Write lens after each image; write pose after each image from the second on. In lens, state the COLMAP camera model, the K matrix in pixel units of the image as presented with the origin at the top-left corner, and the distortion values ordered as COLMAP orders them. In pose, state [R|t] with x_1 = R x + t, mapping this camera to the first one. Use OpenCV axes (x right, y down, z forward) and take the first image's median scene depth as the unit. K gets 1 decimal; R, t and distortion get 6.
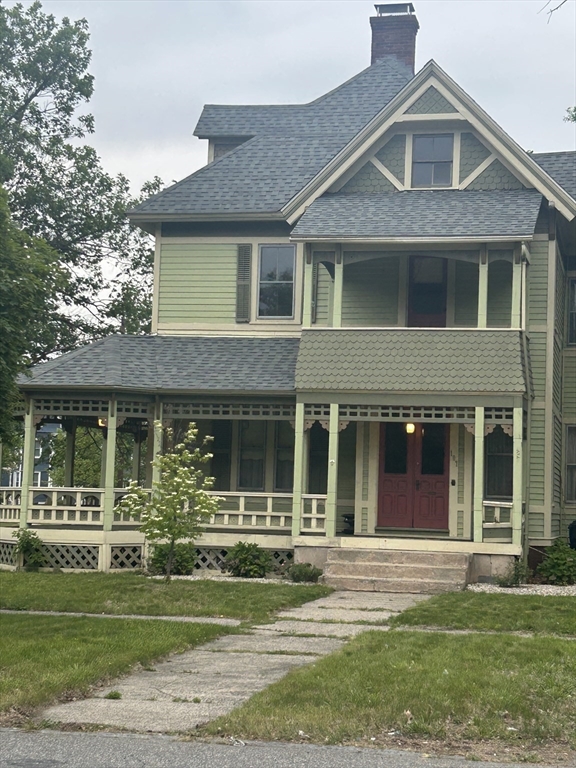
lens RADIAL K [[1489.7, 0, 288.0], [0, 1489.7, 384.0], [0, 0, 1]] dist [0.221567, -0.106596]
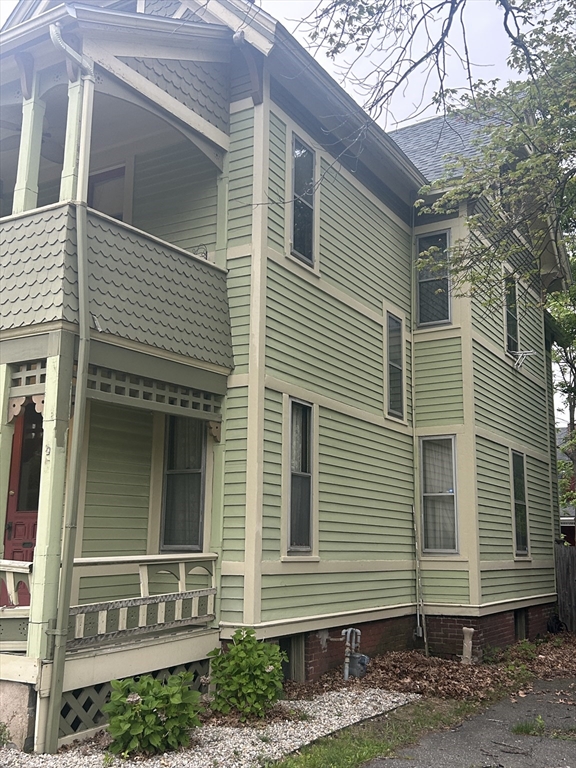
lens RADIAL K [[804.4, 0, 288.0], [0, 804.4, 384.0], [0, 0, 1]] dist [0.023187, 0.007556]
pose [[0.952075, -0.077175, -0.295968, 0.280853], [0.039594, 0.990600, -0.130939, 0.057198], [0.303291, 0.112945, 0.946181, 0.736934]]
